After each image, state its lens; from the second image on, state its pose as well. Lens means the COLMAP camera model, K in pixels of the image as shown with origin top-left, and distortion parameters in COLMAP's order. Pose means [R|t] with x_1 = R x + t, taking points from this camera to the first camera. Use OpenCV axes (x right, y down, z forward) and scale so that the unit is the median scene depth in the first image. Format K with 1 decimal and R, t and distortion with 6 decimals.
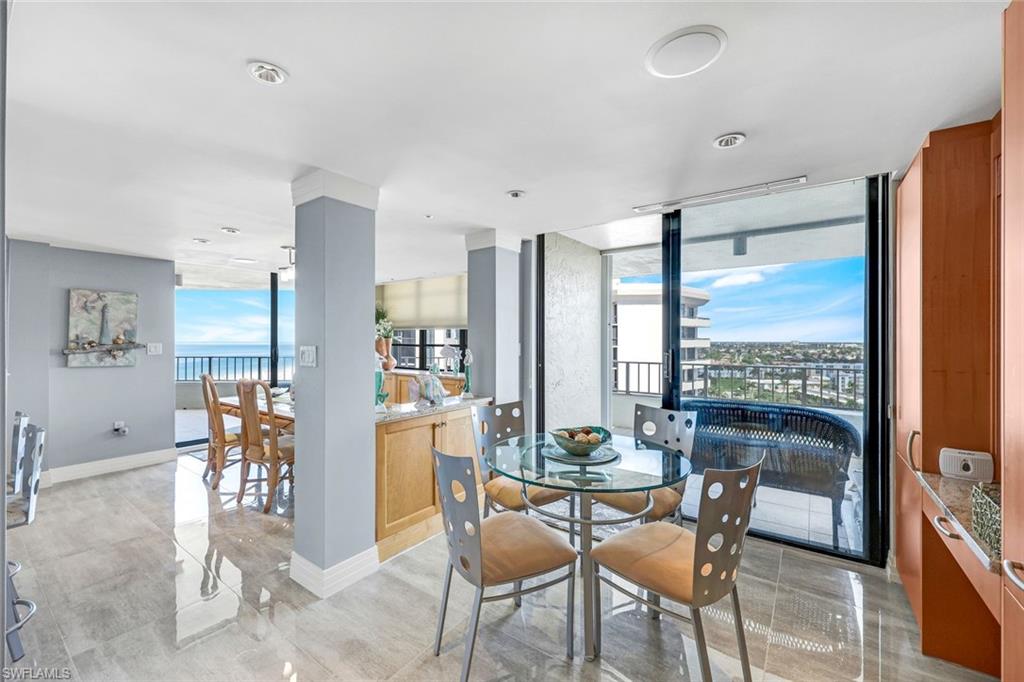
lens RADIAL K [[421.3, 0, 512.1], [0, 421.3, 337.1], [0, 0, 1]] dist [0.002511, -0.000211]
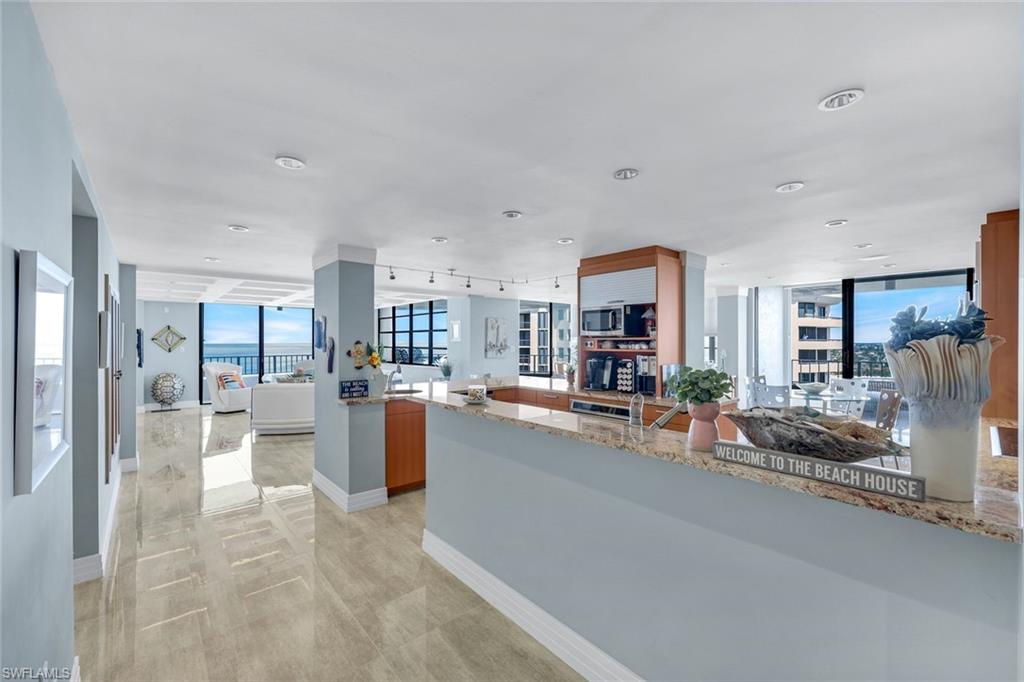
lens RADIAL K [[421.3, 0, 506.9], [0, 421.3, 339.8], [0, 0, 1]] dist [0.002511, -0.000211]
pose [[0.973185, -0.003309, -0.229998, -0.467082], [0.003948, 0.999990, 0.002320, -0.015980], [0.229988, -0.003166, 0.973188, -0.821337]]
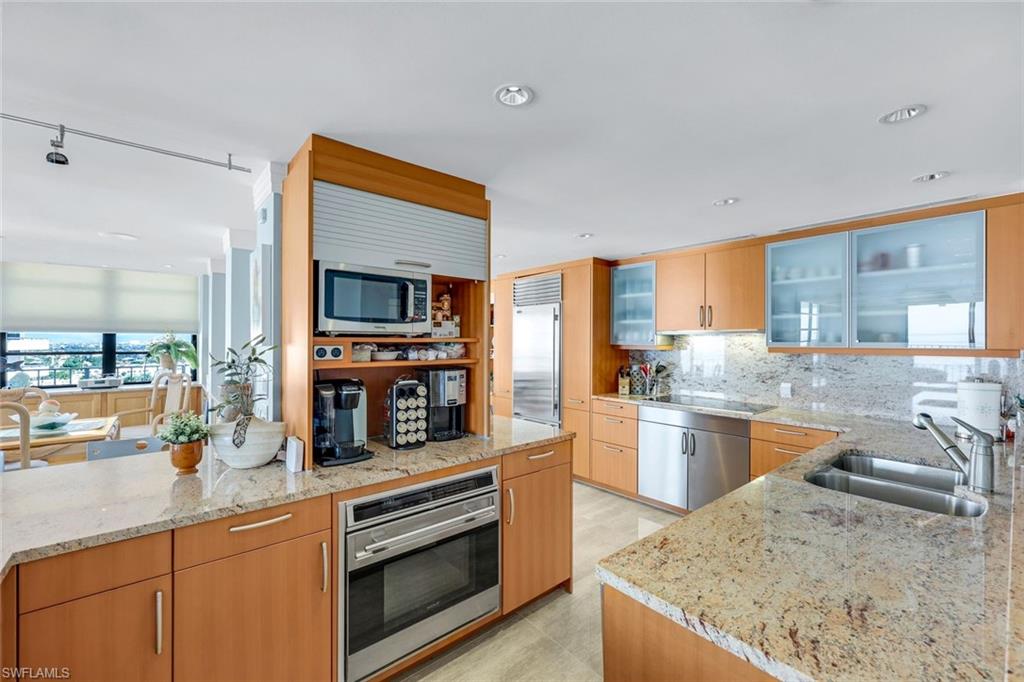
lens RADIAL K [[421.3, 0, 513.1], [0, 421.3, 340.2], [0, 0, 1]] dist [0.002511, -0.000211]
pose [[0.219384, -0.000107, 0.975639, -0.875969], [-0.007991, 0.999966, 0.001907, -0.016998], [-0.975606, -0.008215, 0.219376, -0.048085]]
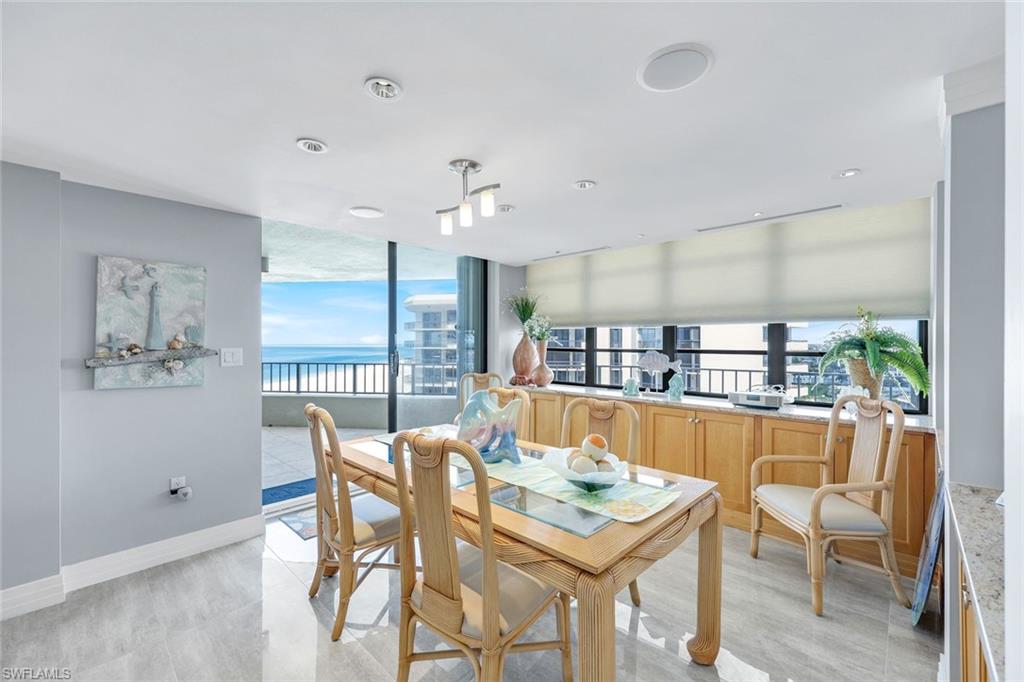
lens RADIAL K [[421.3, 0, 511.2], [0, 421.3, 340.7], [0, 0, 1]] dist [0.002511, -0.000211]
pose [[0.991184, -0.001169, -0.132485, -0.373290], [0.001404, 0.999998, 0.001679, 0.003366], [0.132483, -0.001851, 0.991184, 0.459300]]
